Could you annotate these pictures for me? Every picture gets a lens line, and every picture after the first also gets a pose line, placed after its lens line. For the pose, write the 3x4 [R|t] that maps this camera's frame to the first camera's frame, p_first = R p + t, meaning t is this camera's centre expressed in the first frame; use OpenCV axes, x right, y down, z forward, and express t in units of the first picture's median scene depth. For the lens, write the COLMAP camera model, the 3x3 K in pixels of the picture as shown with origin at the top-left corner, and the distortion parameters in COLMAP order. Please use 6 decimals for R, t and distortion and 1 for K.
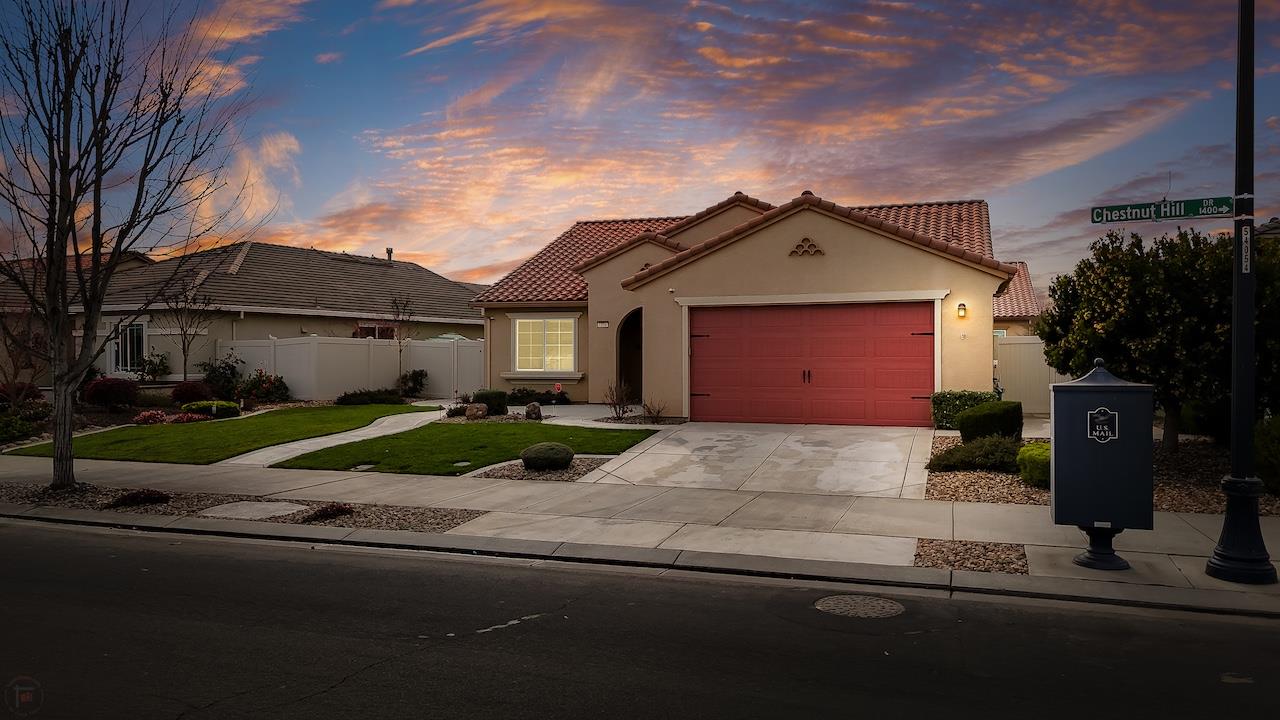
lens RADIAL K [[932.2, 0, 664.8], [0, 932.2, 358.3], [0, 0, 1]] dist [0.040021, -0.001951]
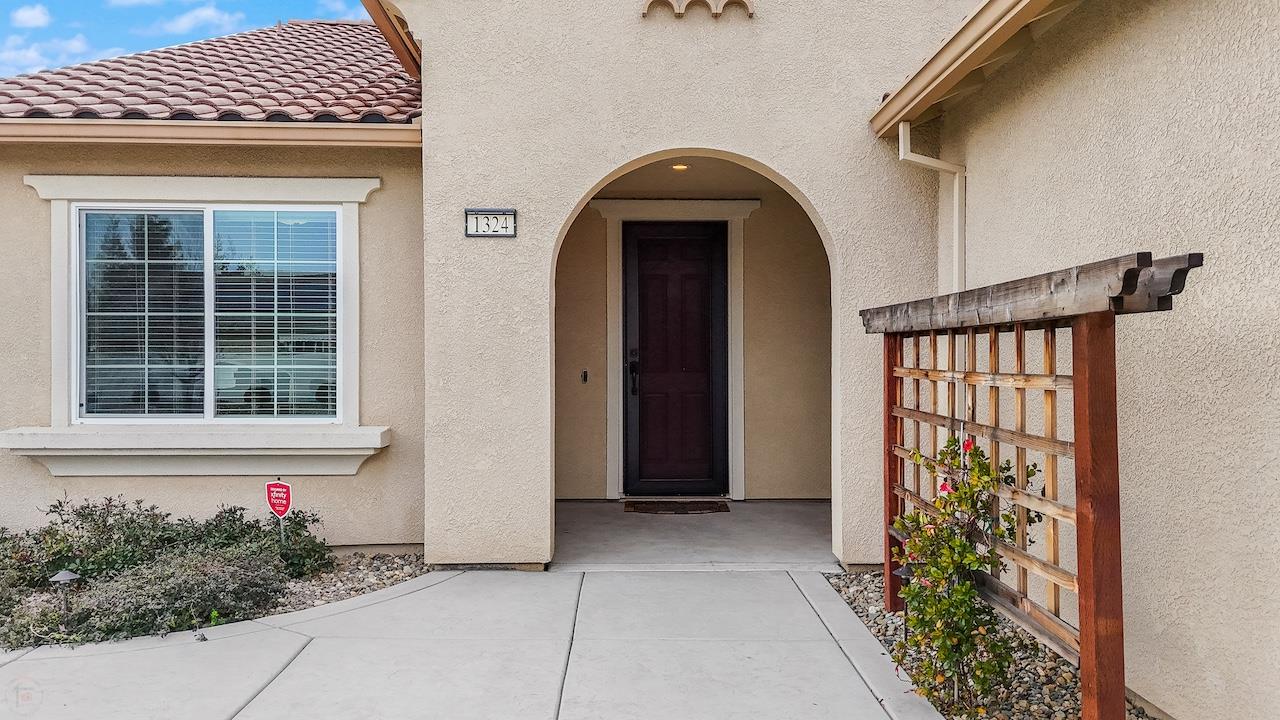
lens RADIAL K [[979.2, 0, 614.7], [0, 979.2, 359.6], [0, 0, 1]] dist [0.061343, 0.000736]
pose [[0.960251, 0.002267, 0.279129, -0.134280], [-0.001987, 0.999997, -0.001286, -0.003042], [-0.279131, 0.000680, 0.960253, 0.976721]]
